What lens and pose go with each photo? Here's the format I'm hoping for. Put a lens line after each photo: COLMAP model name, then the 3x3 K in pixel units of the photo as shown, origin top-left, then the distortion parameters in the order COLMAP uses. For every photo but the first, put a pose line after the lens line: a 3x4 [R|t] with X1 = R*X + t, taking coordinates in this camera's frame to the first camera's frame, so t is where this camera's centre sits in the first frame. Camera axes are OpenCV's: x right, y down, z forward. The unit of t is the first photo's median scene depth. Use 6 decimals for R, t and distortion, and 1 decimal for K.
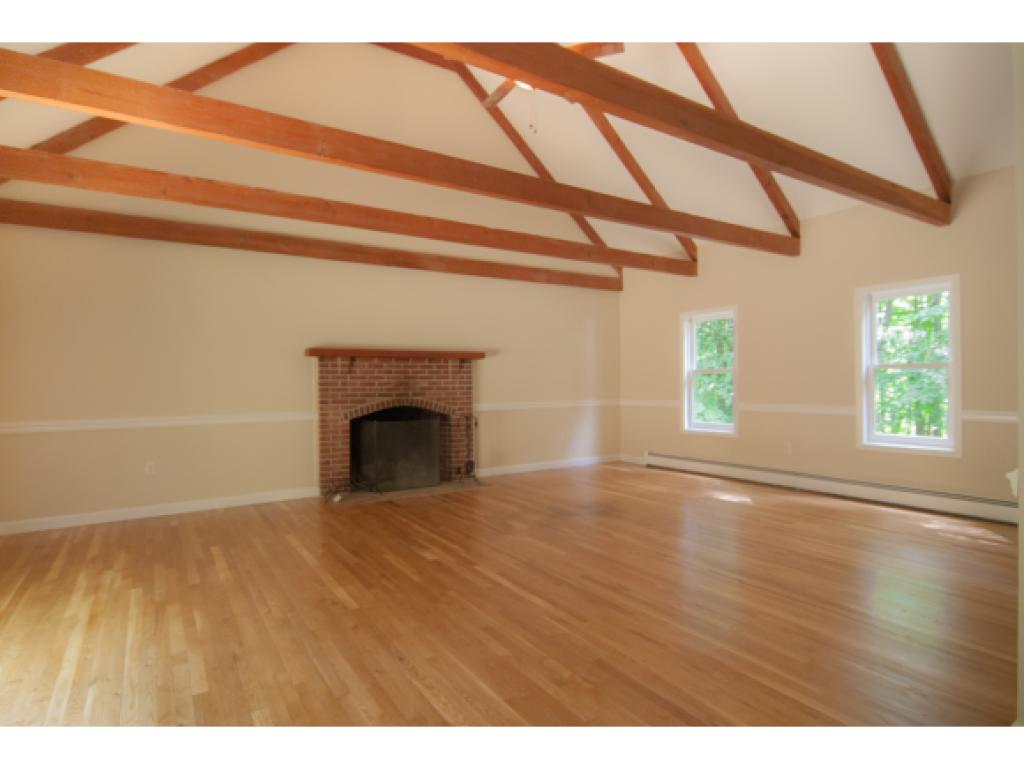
lens RADIAL K [[548.4, 0, 499.6], [0, 548.4, 385.9], [0, 0, 1]] dist [-0.015329, -0.001014]
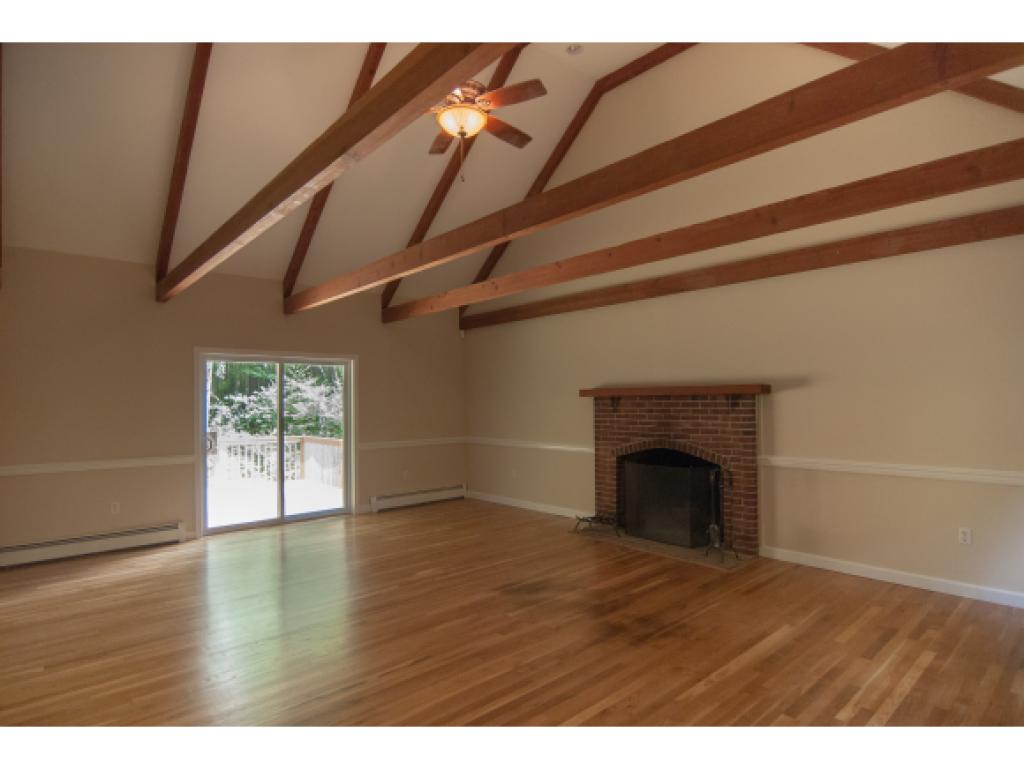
lens RADIAL K [[548.4, 0, 499.6], [0, 548.4, 385.9], [0, 0, 1]] dist [-0.015329, -0.001014]
pose [[0.140281, -0.016435, -0.989975, 0.695294], [0.005892, 0.999858, -0.015764, -0.055161], [0.990094, -0.003621, 0.140358, 0.614104]]
